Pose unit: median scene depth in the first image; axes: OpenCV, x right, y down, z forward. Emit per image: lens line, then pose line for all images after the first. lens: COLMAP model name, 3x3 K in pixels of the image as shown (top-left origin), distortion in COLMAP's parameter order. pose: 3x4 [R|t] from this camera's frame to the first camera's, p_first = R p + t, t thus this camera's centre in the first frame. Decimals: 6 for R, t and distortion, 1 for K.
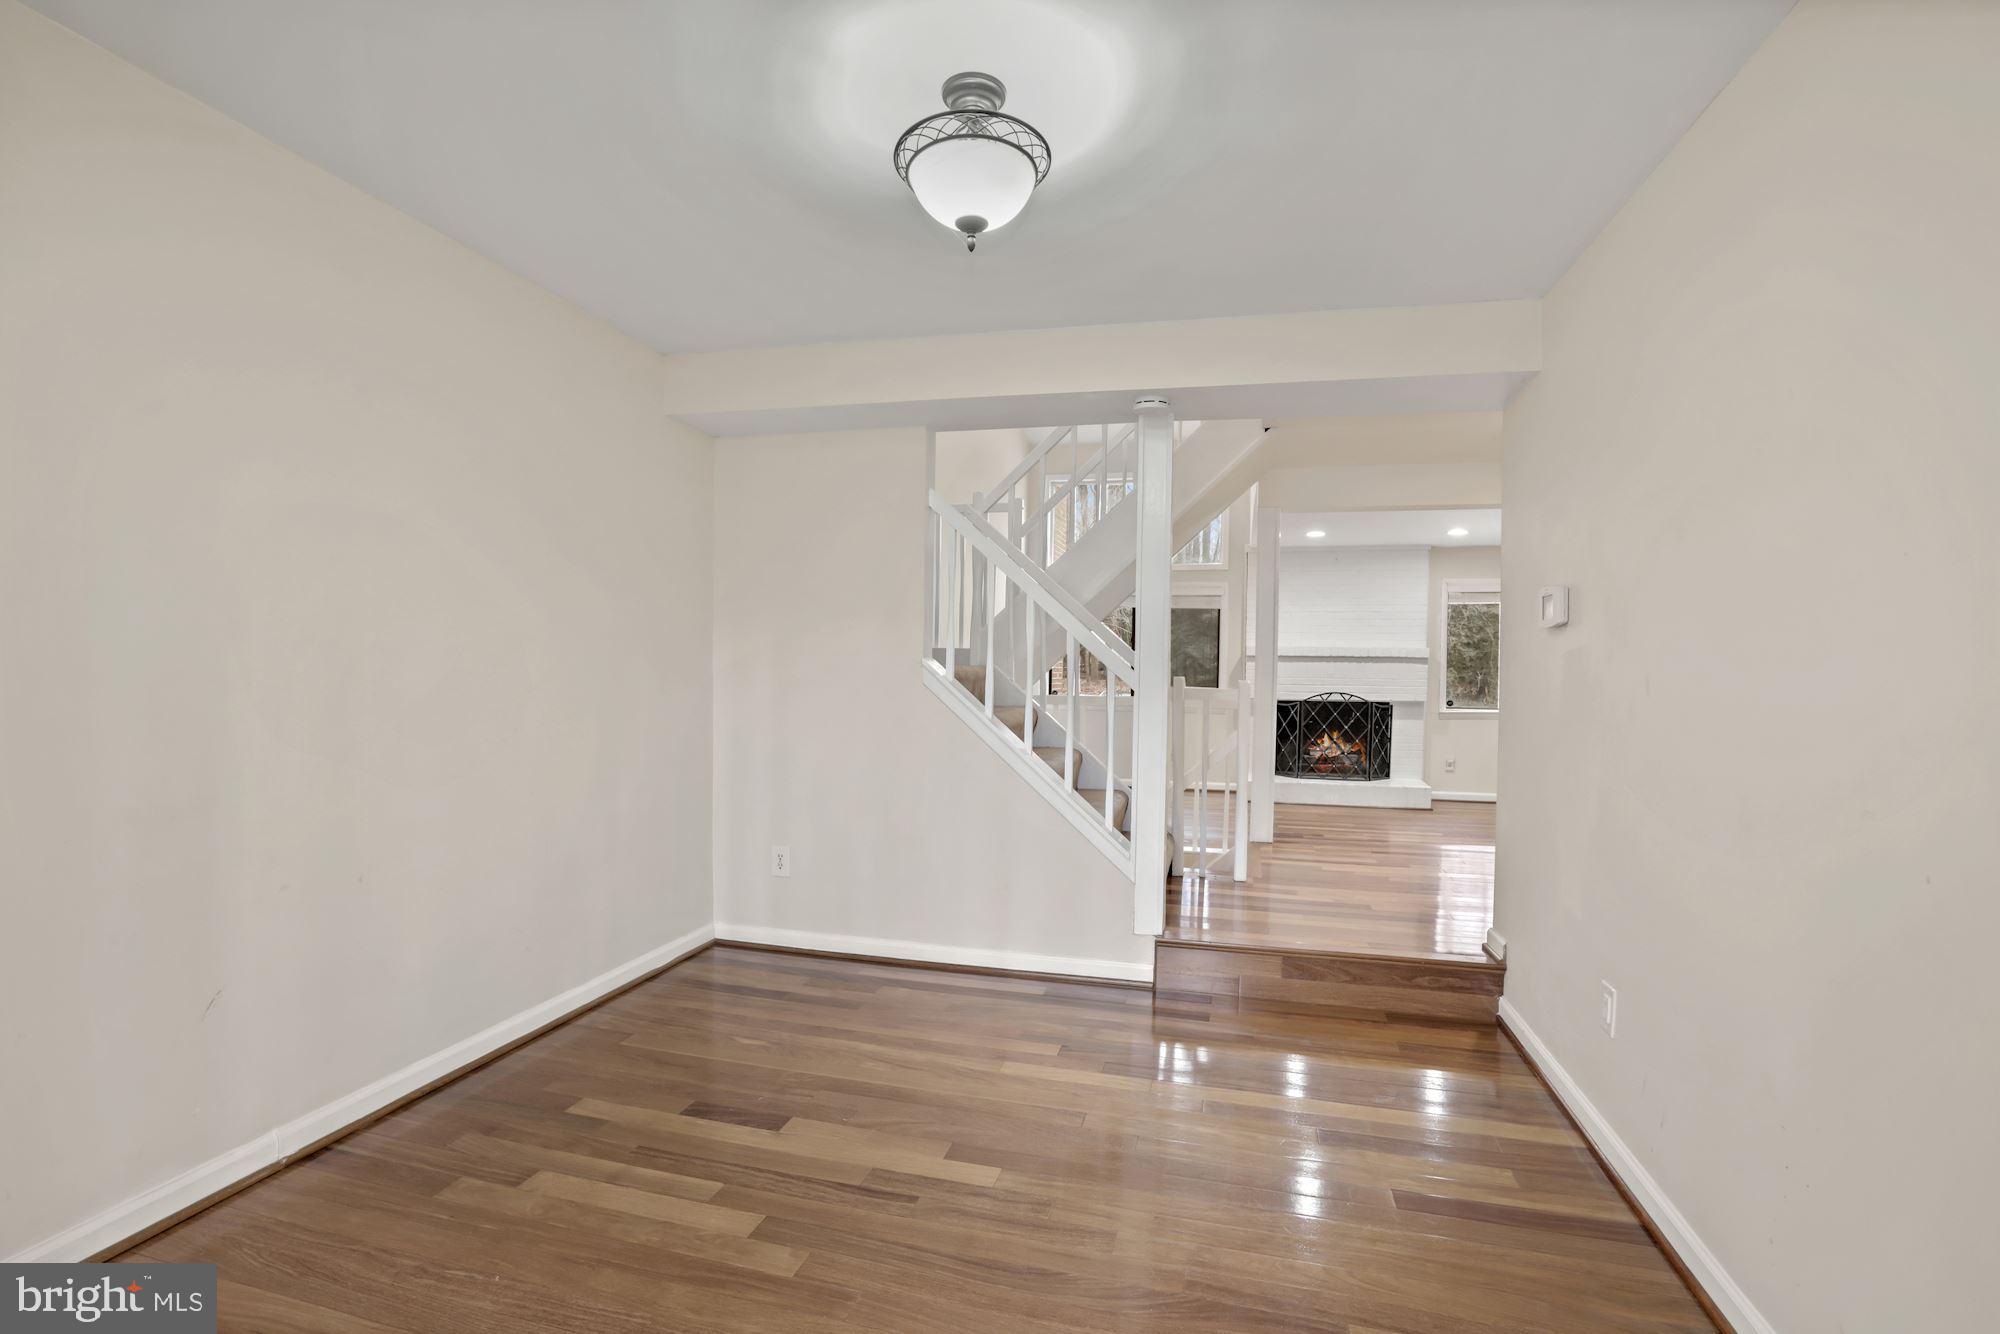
lens RADIAL K [[863.5, 0, 1007.0], [0, 863.5, 667.0], [0, 0, 1]] dist [-0.012227, 0.001297]
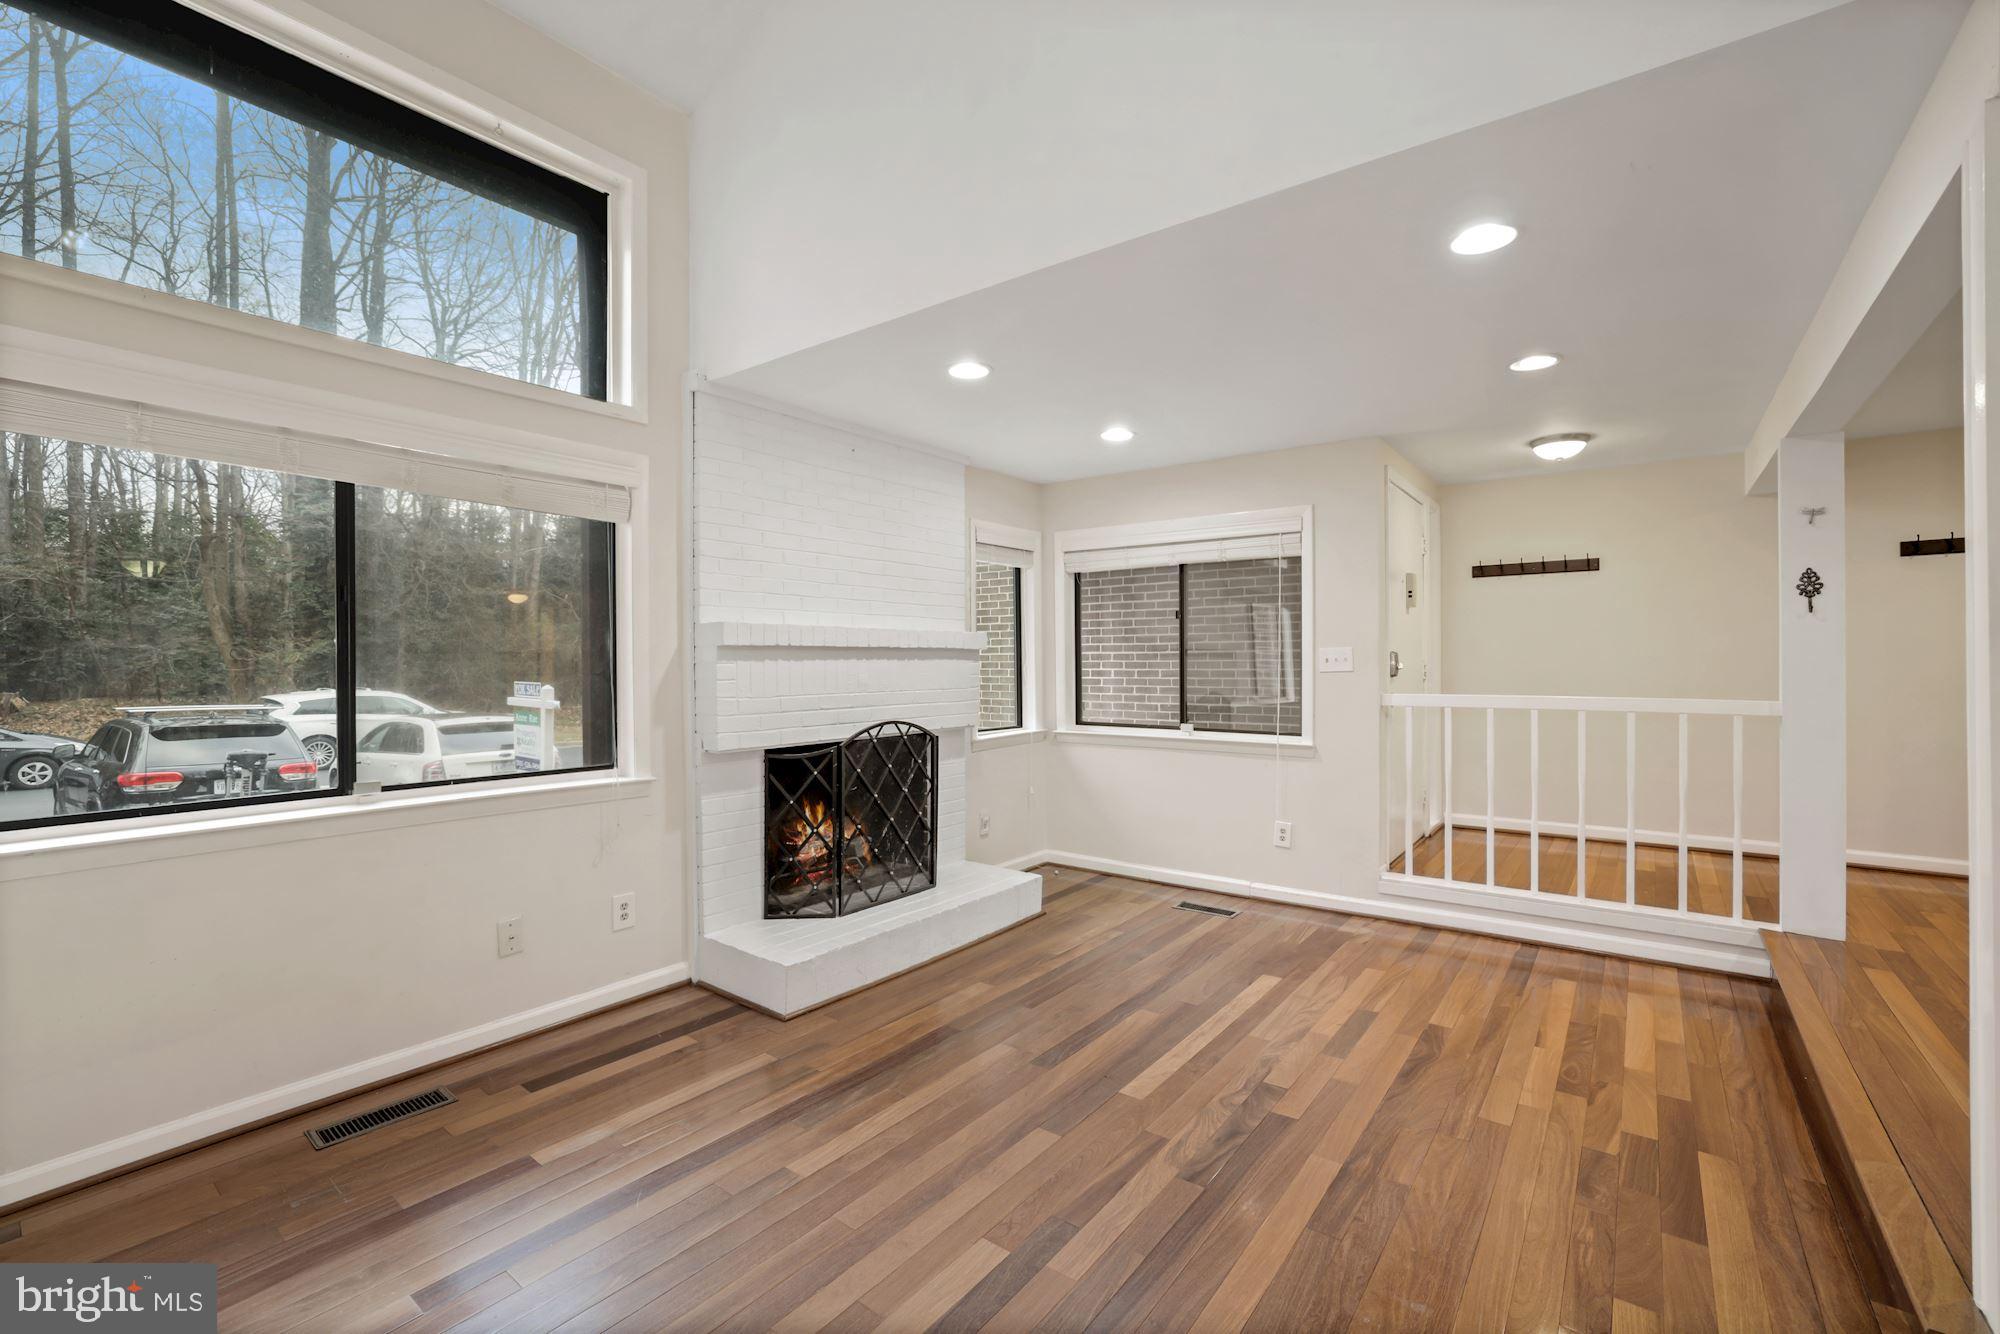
lens RADIAL K [[863.5, 0, 1014.7], [0, 863.5, 668.6], [0, 0, 1]] dist [-0.012227, 0.001297]
pose [[0.368349, -0.011322, 0.929619, -0.044205], [0.024680, 0.999693, 0.002396, 0.001110], [-0.929360, 0.022060, 0.368515, 0.745826]]
